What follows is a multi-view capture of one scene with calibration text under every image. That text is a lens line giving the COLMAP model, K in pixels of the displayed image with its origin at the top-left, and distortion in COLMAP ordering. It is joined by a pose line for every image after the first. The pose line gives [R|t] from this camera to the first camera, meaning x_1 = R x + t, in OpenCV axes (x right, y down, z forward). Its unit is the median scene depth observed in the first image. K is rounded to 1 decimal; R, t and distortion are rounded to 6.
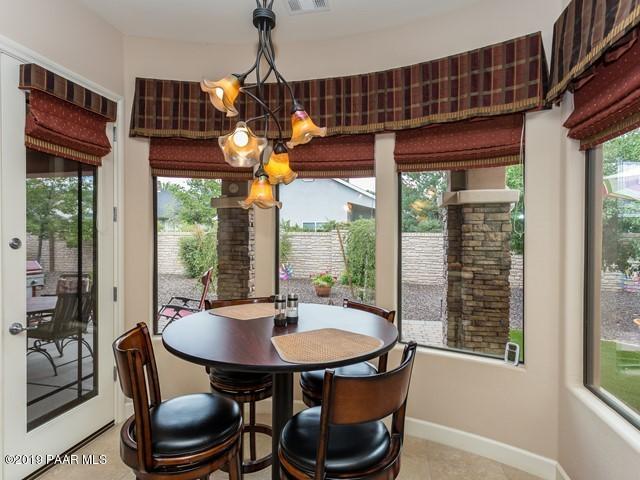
lens RADIAL K [[342.6, 0, 320.0], [0, 342.6, 240.0], [0, 0, 1]] dist [0.001879, 0.000757]
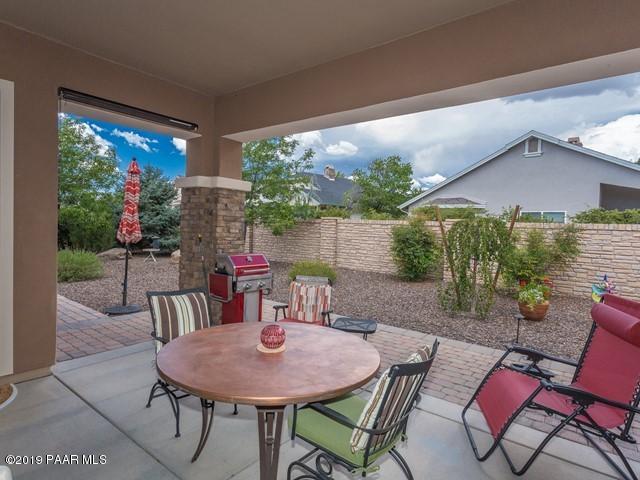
lens RADIAL K [[342.6, 0, 320.0], [0, 342.6, 240.0], [0, 0, 1]] dist [0.001879, 0.000757]
pose [[0.912101, 0.040643, -0.407946, -0.252643], [-0.031961, 0.999095, 0.028078, 0.005056], [0.408718, -0.012571, 0.912574, 0.235080]]
